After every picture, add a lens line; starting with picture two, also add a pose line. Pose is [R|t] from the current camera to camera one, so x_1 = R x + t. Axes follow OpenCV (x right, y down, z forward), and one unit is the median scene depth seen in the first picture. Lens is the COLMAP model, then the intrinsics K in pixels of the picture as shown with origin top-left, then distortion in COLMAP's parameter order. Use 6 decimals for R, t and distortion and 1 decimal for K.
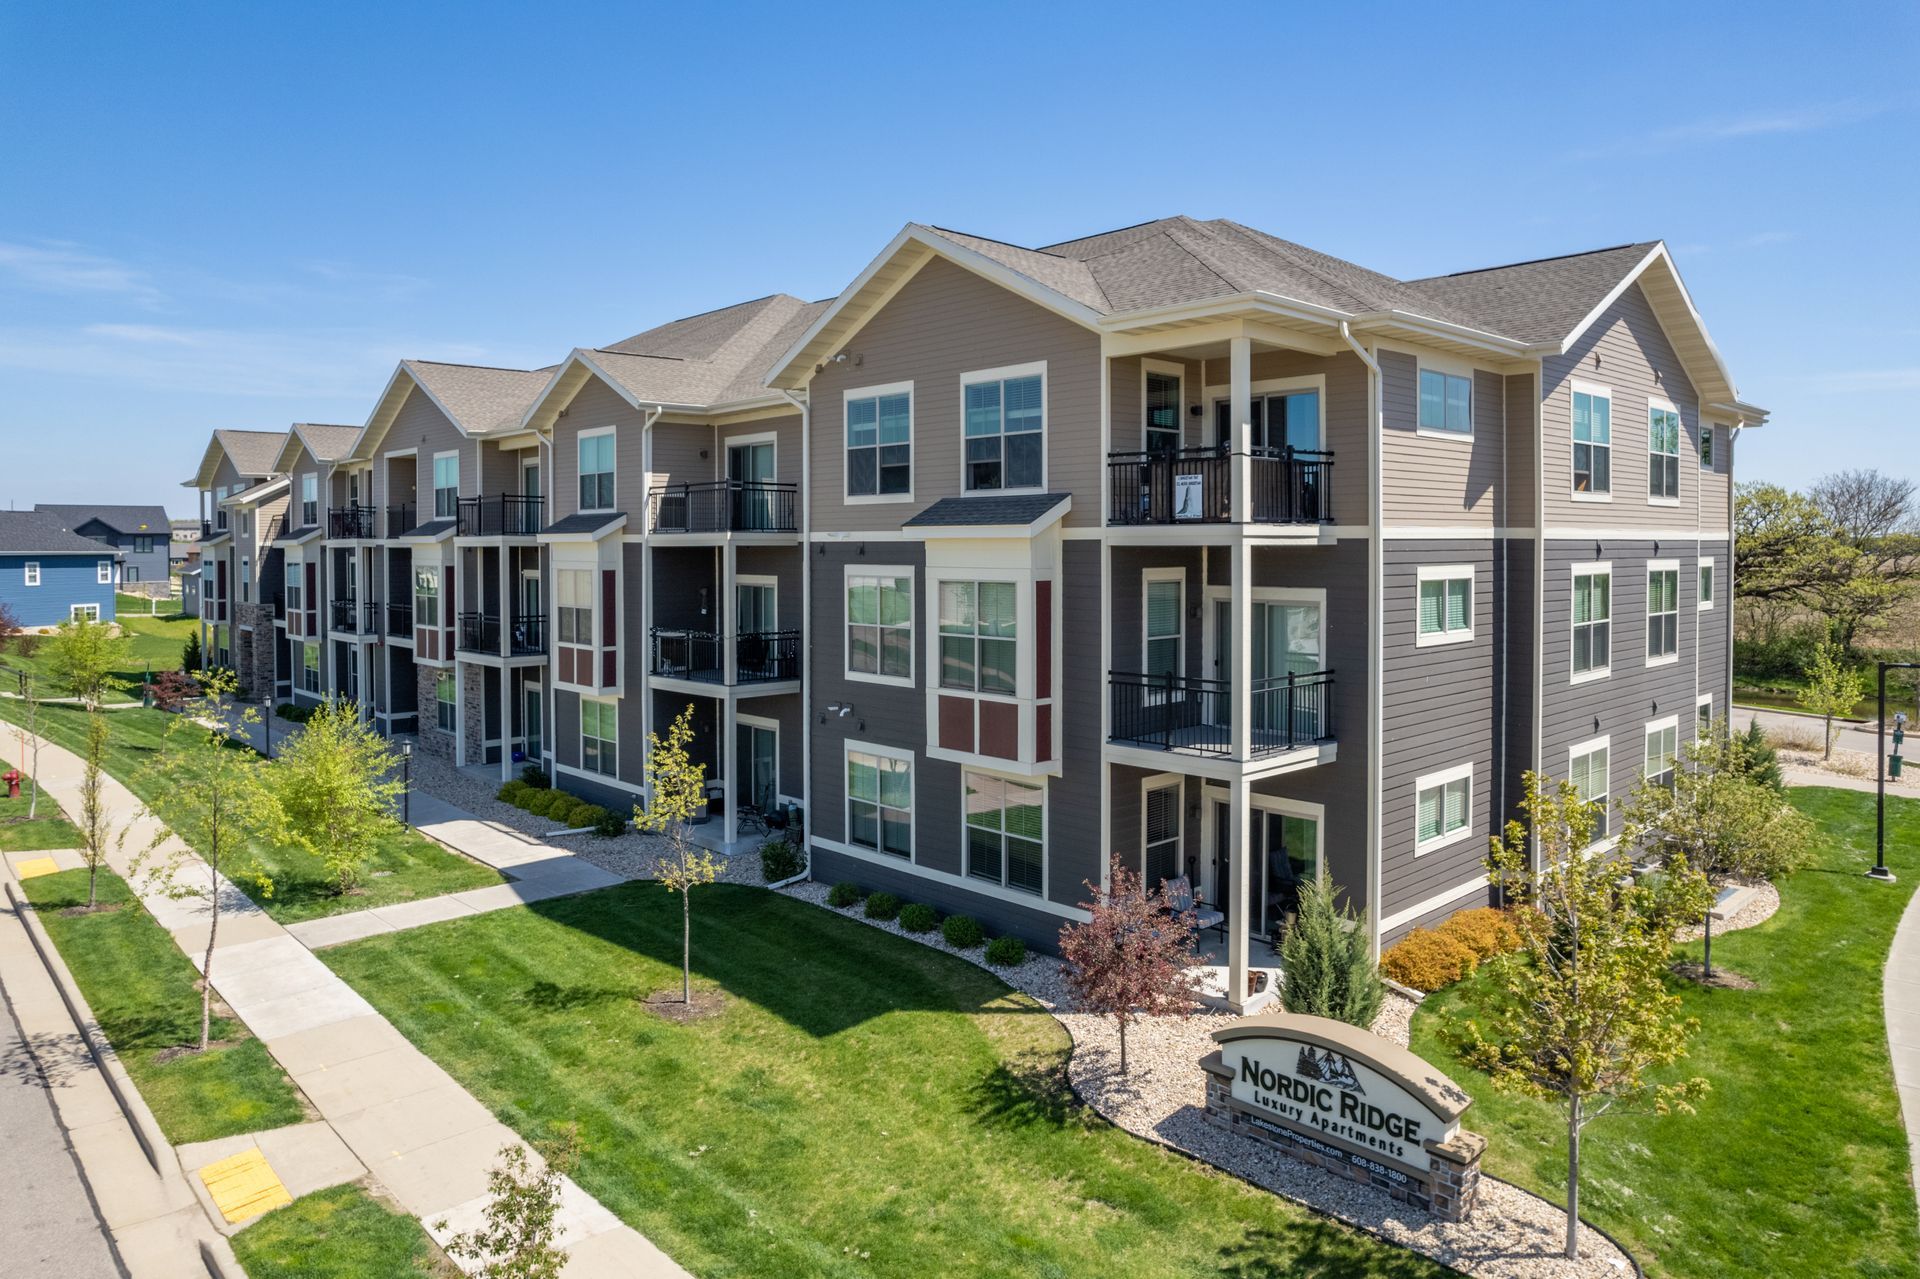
lens RADIAL K [[1222.2, 0, 958.3], [0, 1222.2, 562.2], [0, 0, 1]] dist [-0.088122, 0.057332]
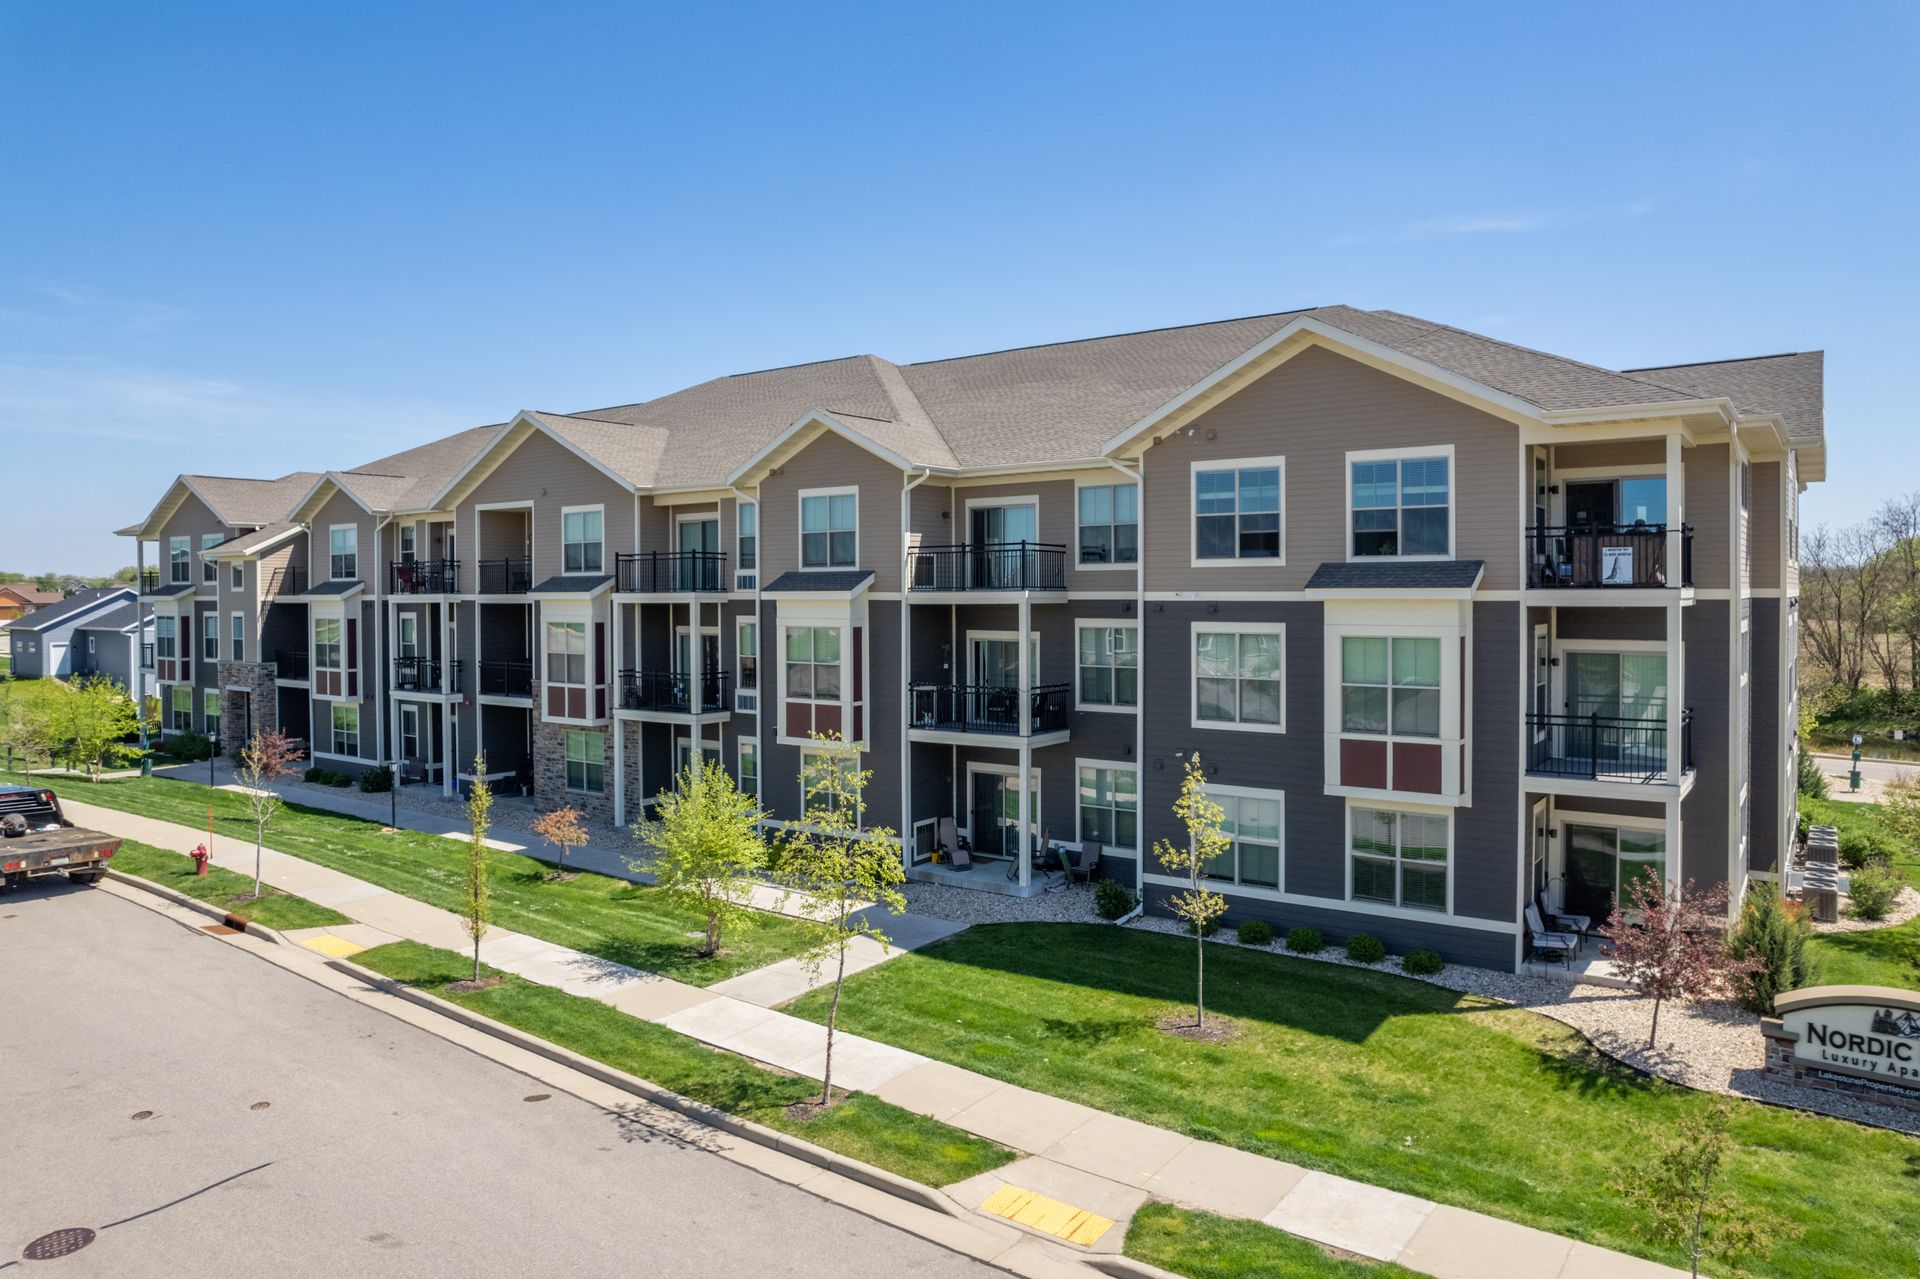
lens RADIAL K [[1201.9, 0, 959.1], [0, 1201.9, 613.1], [0, 0, 1]] dist [-0.084197, 0.059665]
pose [[0.983936, -0.002242, 0.178508, -0.595144], [0.002278, 0.999997, 0.000006, -0.007811], [-0.178508, 0.000401, 0.983938, -0.016664]]
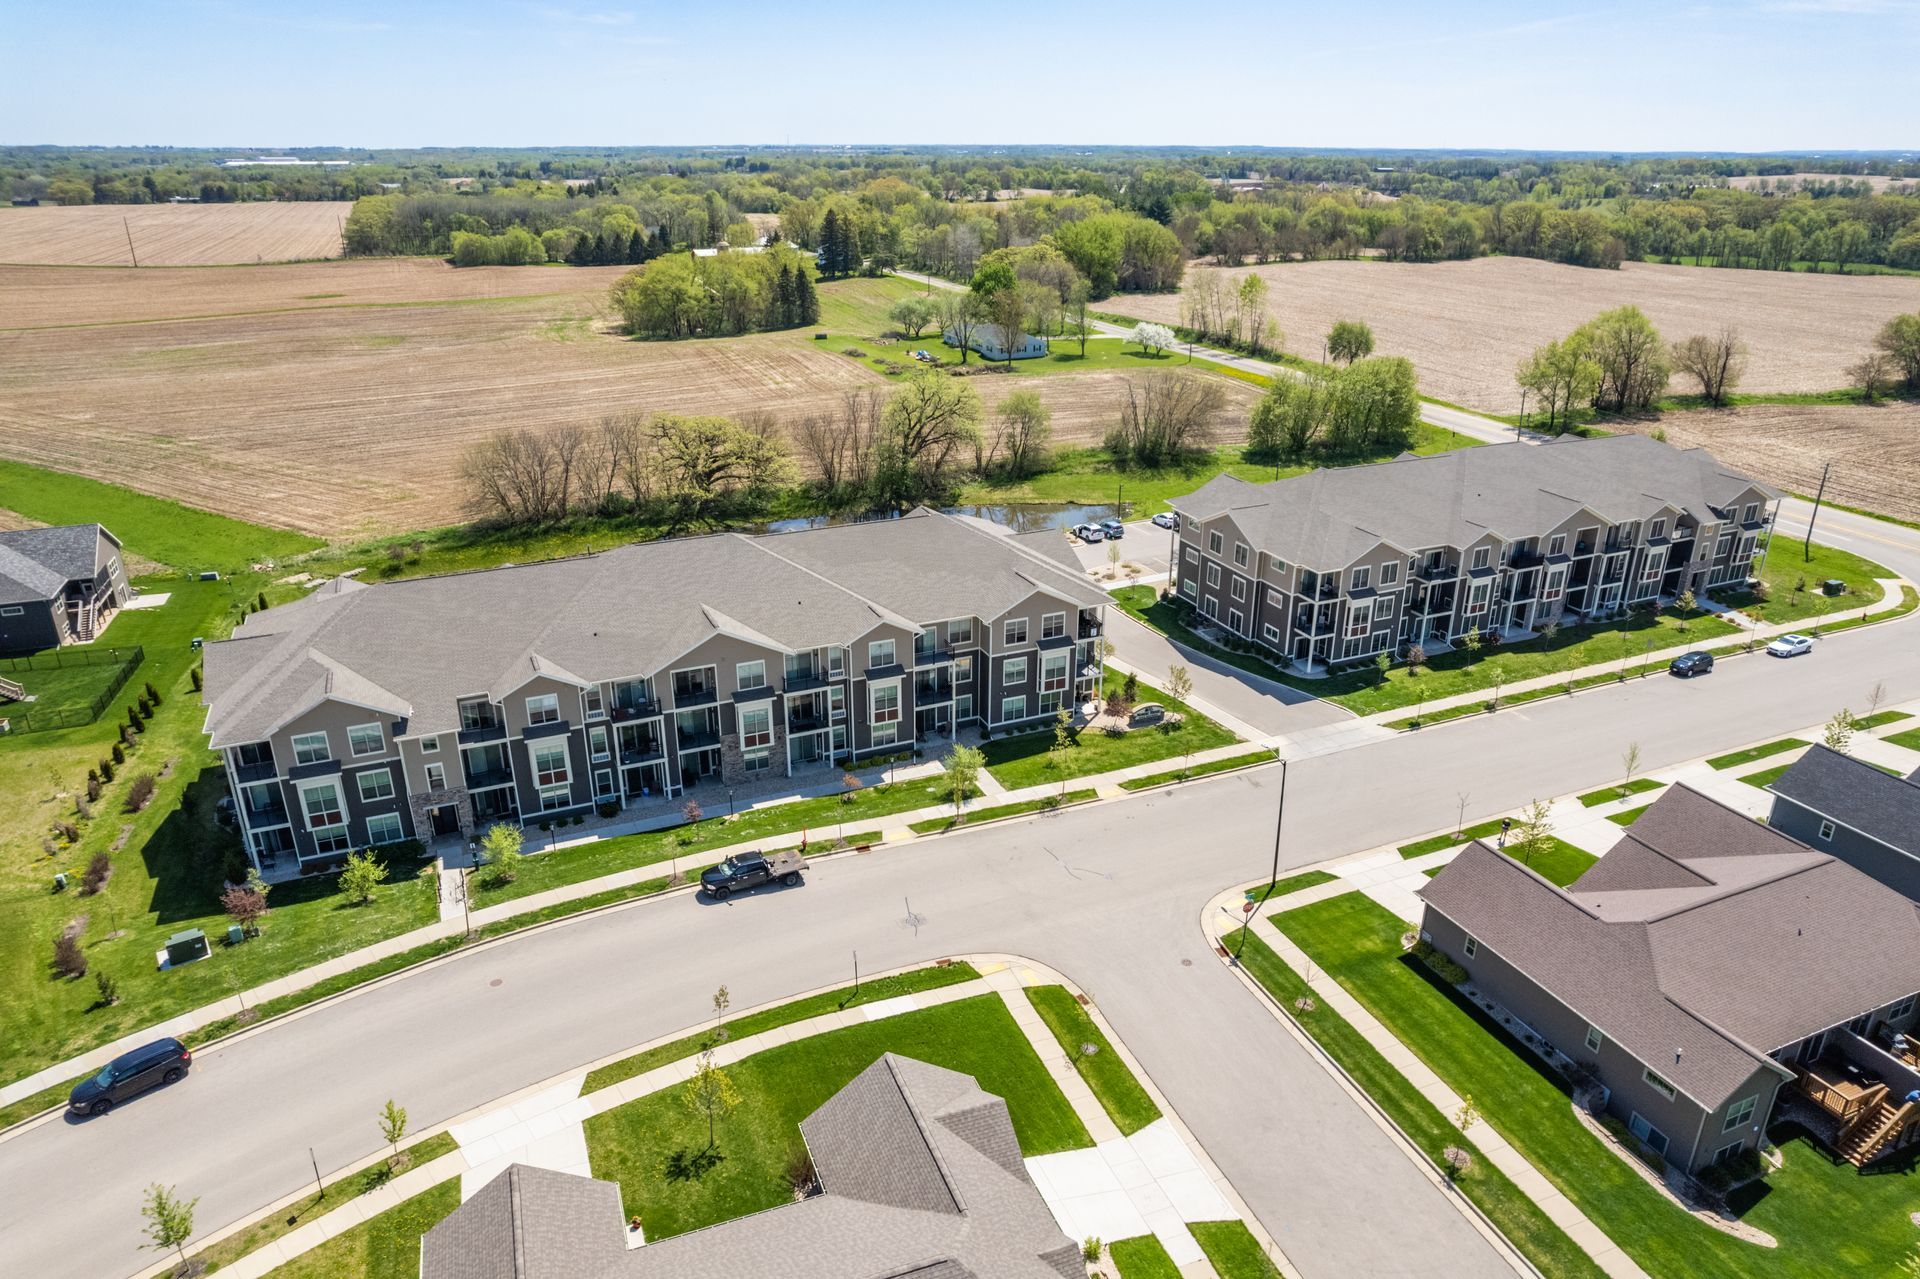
lens RADIAL K [[1201.9, 0, 959.1], [0, 1201.9, 613.1], [0, 0, 1]] dist [-0.084197, 0.059665]
pose [[0.354753, -0.334721, 0.872990, -4.410773], [0.011139, 0.935166, 0.354034, -1.922111], [-0.934894, -0.115870, 0.335481, -0.240163]]
